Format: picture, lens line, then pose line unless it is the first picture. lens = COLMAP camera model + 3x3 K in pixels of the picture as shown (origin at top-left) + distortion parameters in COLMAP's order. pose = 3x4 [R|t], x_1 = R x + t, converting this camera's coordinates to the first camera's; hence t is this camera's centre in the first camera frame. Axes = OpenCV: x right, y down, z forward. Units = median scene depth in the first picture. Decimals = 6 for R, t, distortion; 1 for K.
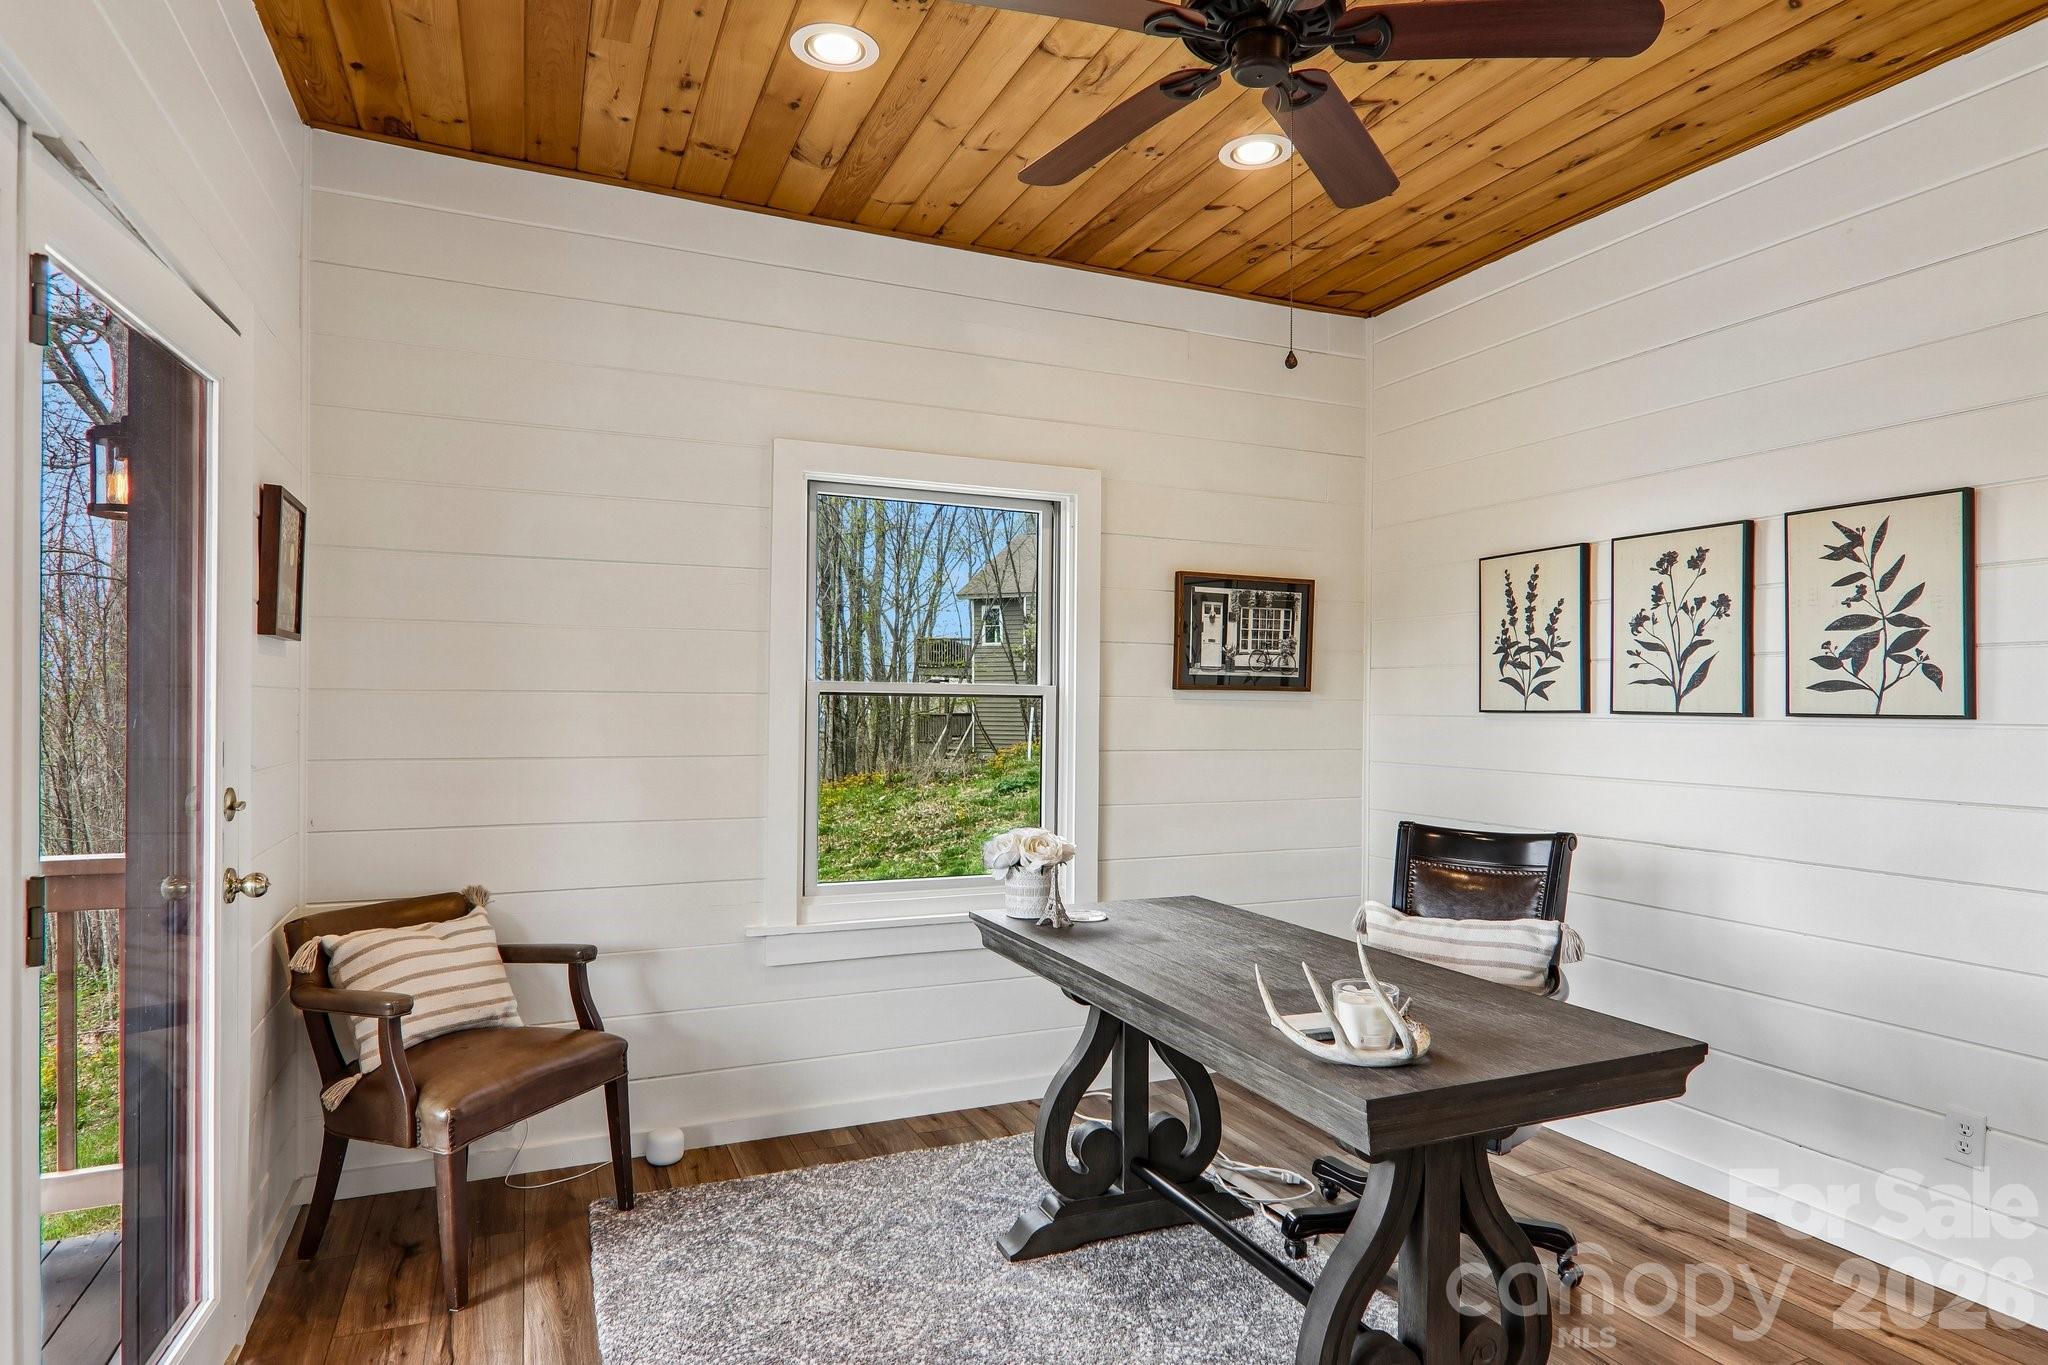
lens RADIAL K [[1136.9, 0, 1025.5], [0, 1136.9, 682.5], [0, 0, 1]] dist [-0.021959, -0.011644]
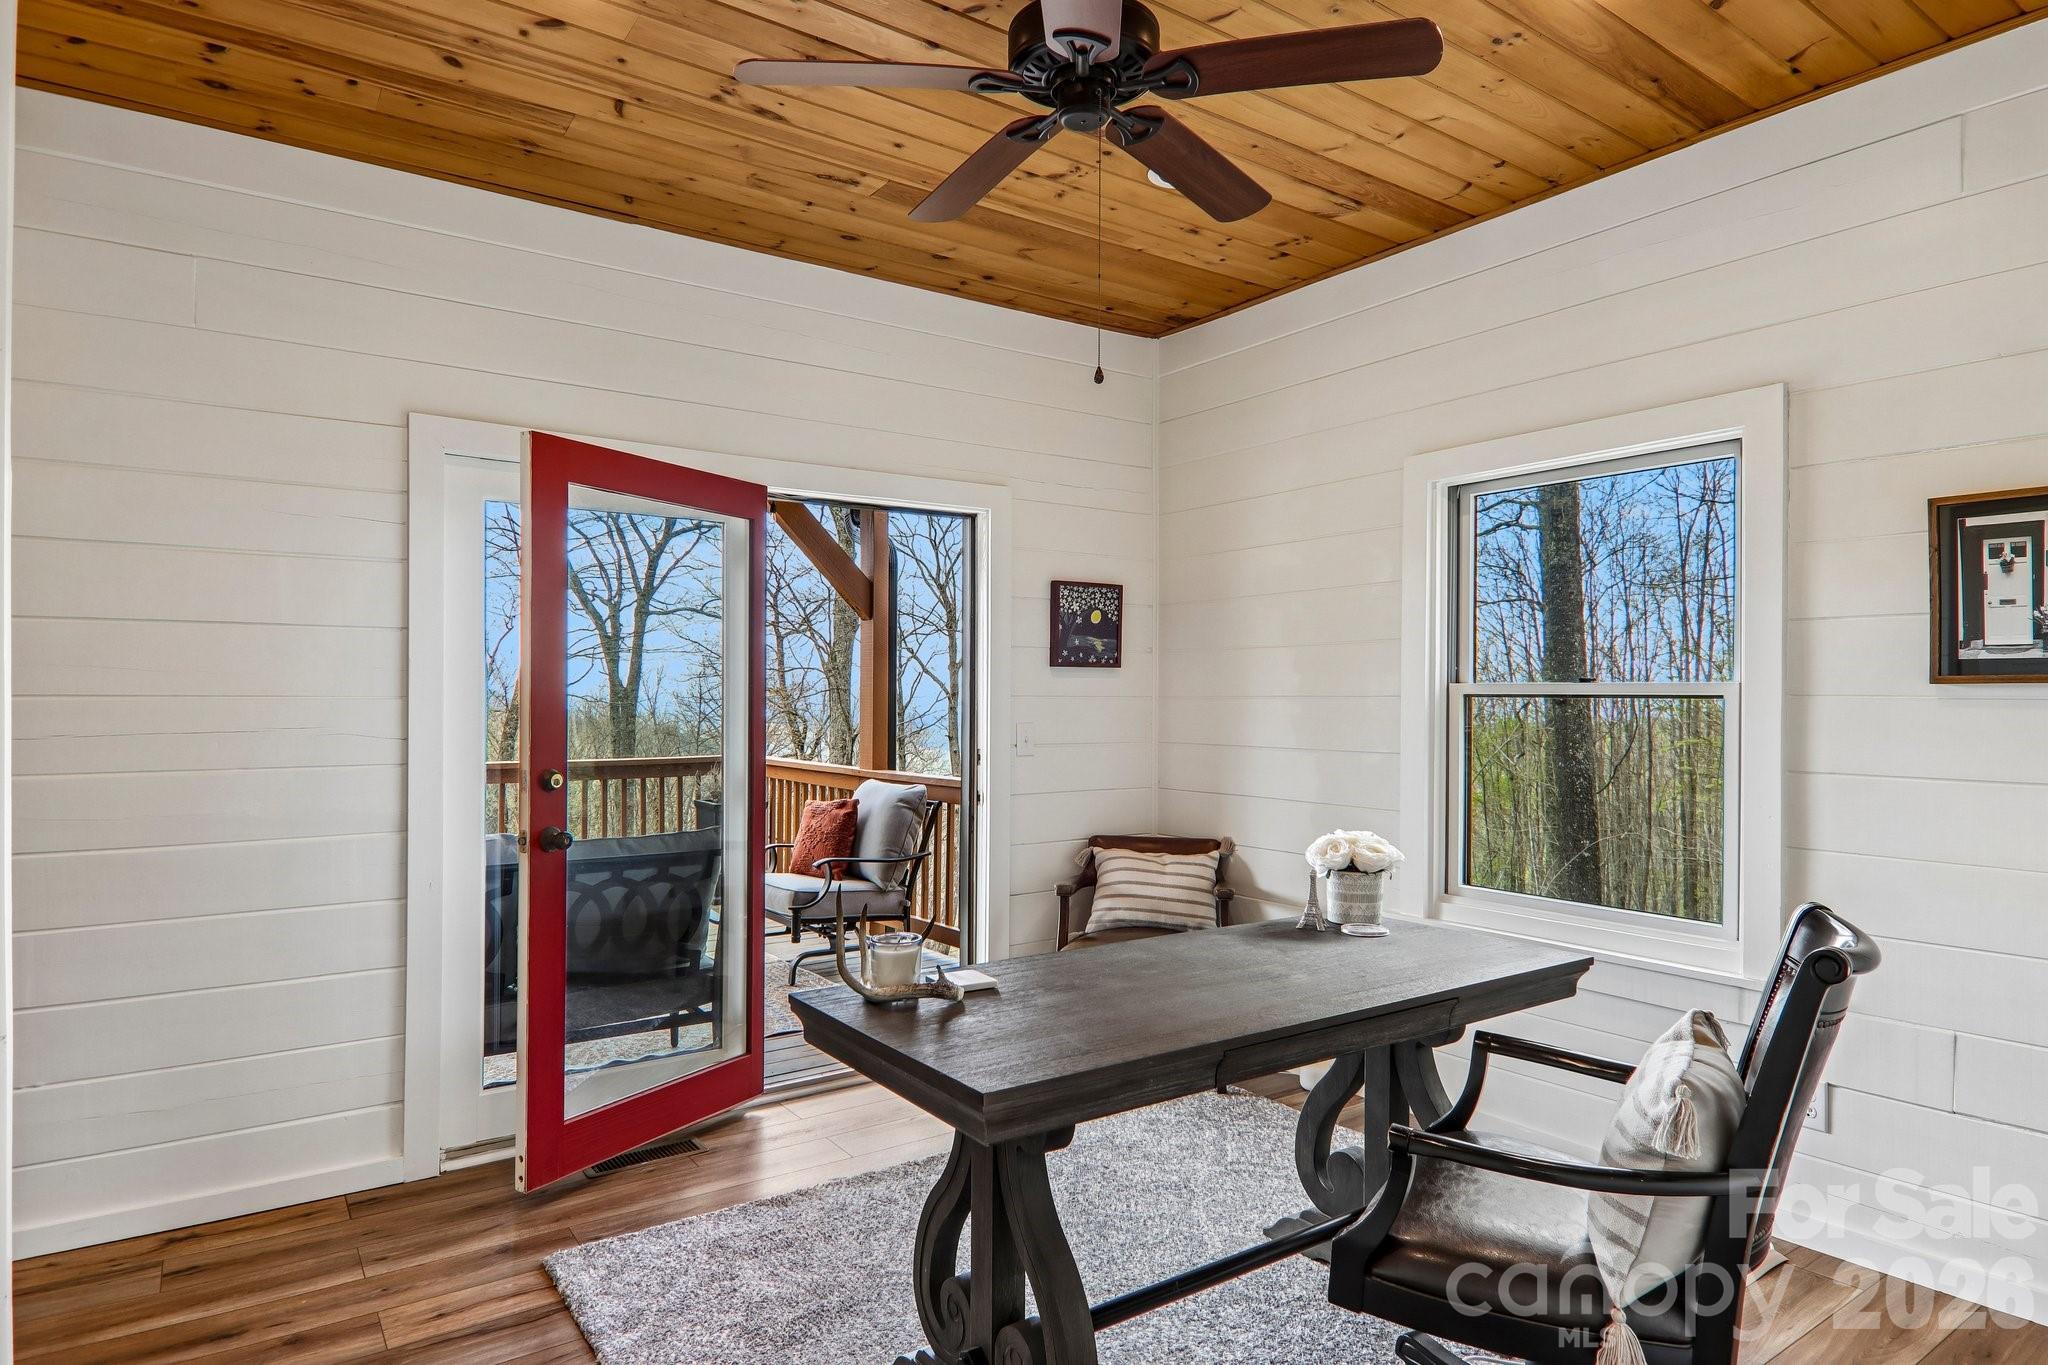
lens RADIAL K [[1136.9, 0, 1024.6], [0, 1136.9, 696.3], [0, 0, 1]] dist [-0.021959, -0.011644]
pose [[0.190184, -0.013141, -0.981661, 0.648997], [0.010113, 0.999884, -0.011426, 0.014975], [0.981696, -0.007754, 0.190295, 0.379236]]
